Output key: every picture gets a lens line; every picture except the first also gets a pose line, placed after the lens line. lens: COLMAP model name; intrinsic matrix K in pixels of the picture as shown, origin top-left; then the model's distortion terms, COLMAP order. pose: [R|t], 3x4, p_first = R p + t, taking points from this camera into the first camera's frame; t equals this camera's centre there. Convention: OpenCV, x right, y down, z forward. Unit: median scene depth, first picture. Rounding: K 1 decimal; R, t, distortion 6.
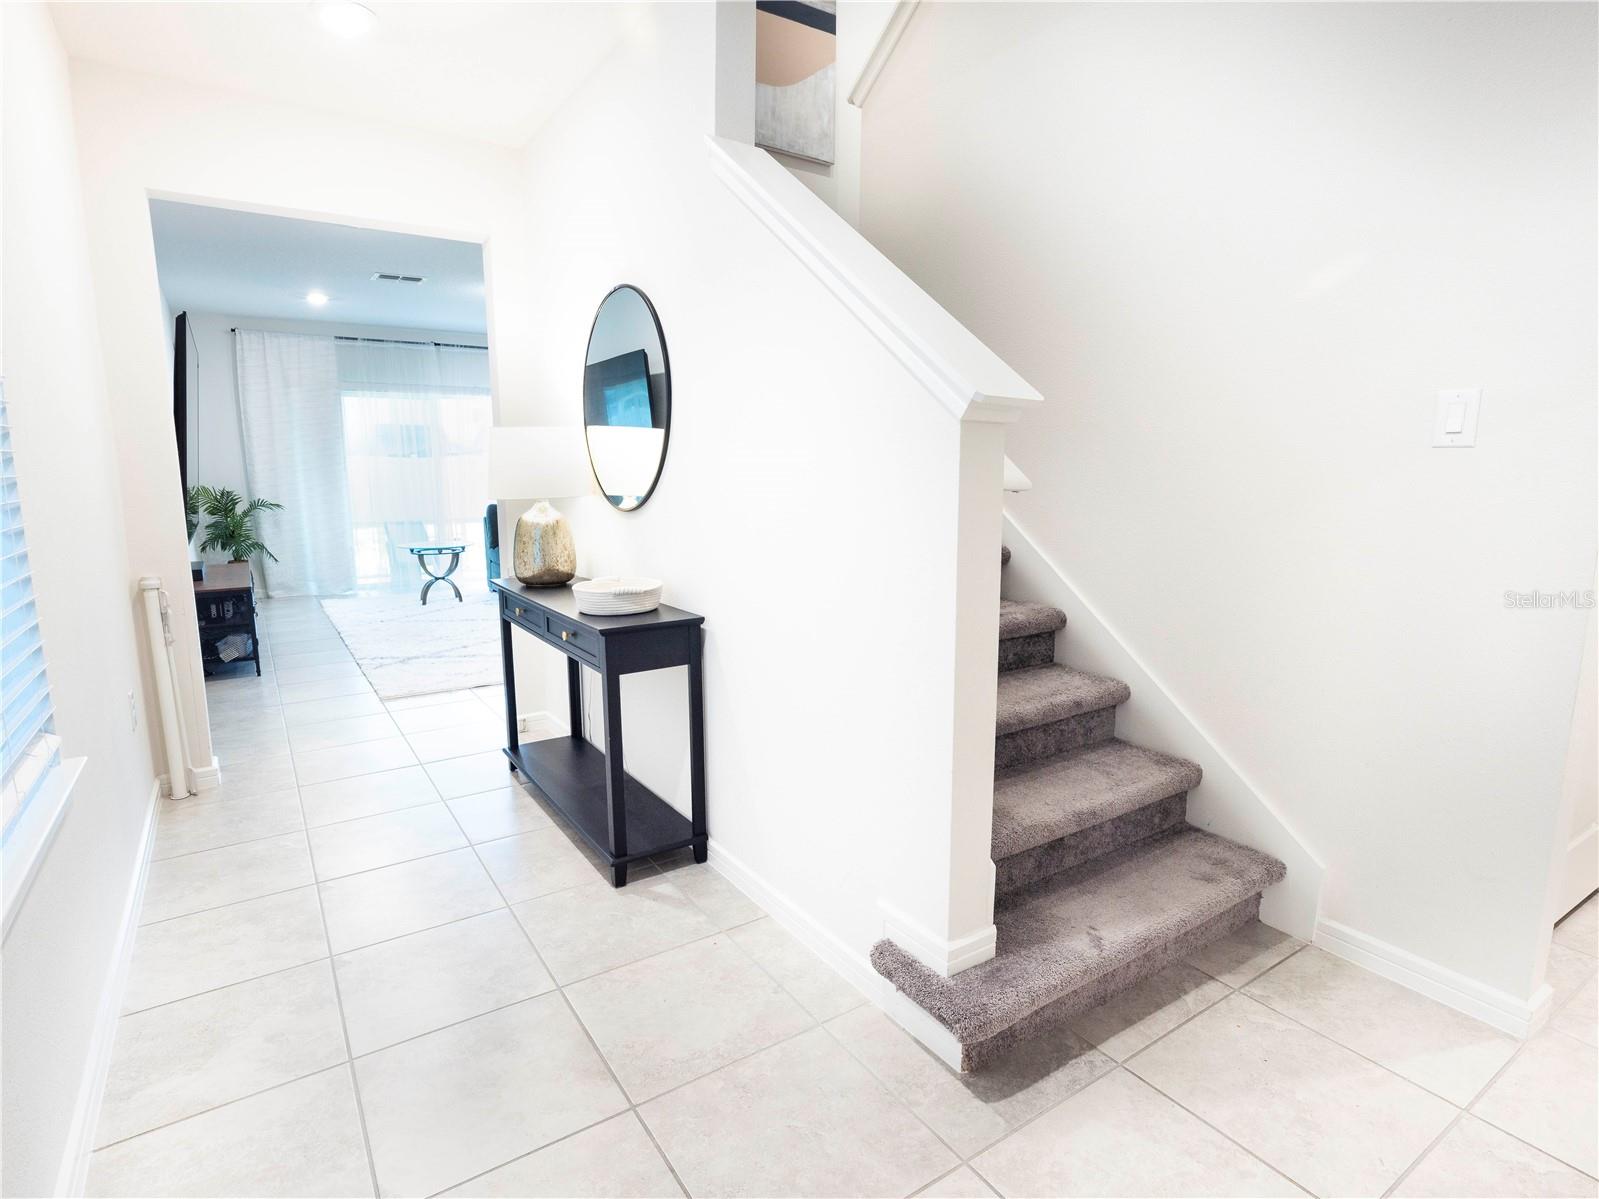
lens RADIAL K [[847.8, 0, 799.5], [0, 847.8, 599.5], [0, 0, 1]] dist [0.000421, -0.000331]
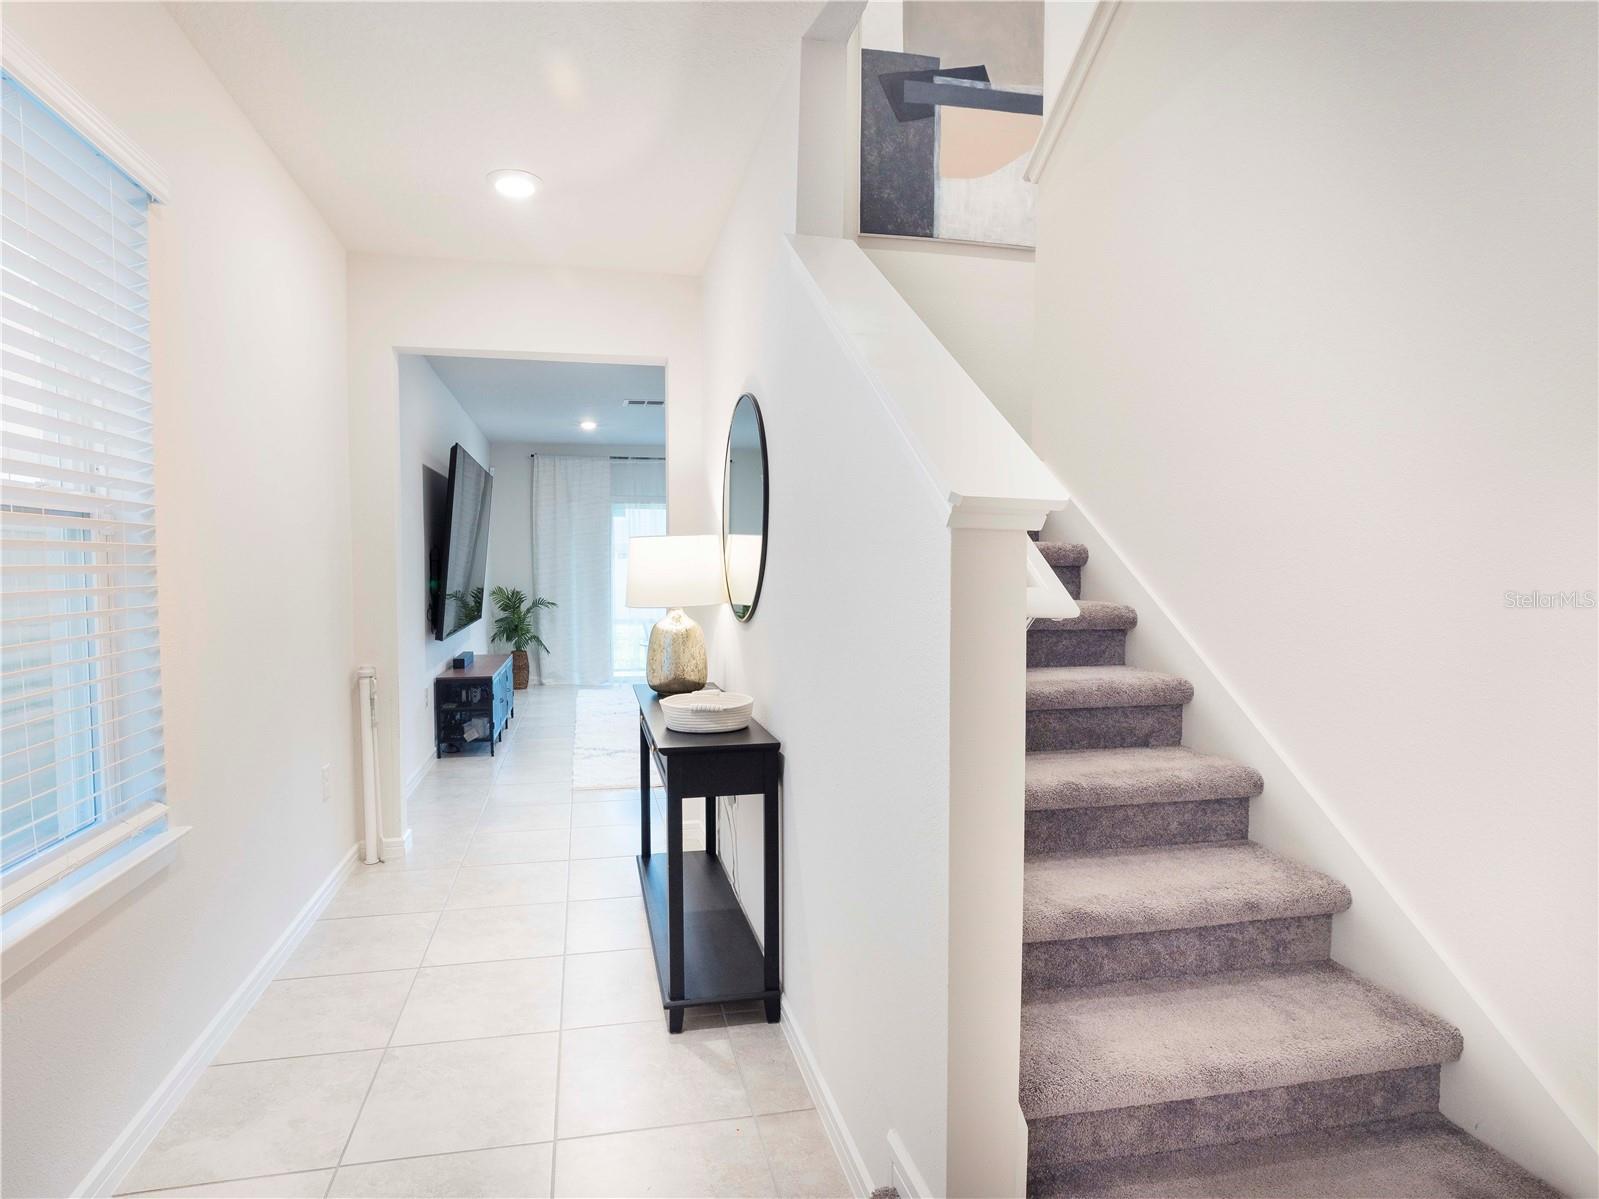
lens RADIAL K [[858.1, 0, 746.1], [0, 858.1, 608.3], [0, 0, 1]] dist [-0.002067, -0.001072]
pose [[0.921285, 0.021726, -0.388280, 0.198468], [-0.064206, 0.993234, -0.096767, -0.029422], [0.383551, 0.114080, 0.916447, 0.126324]]
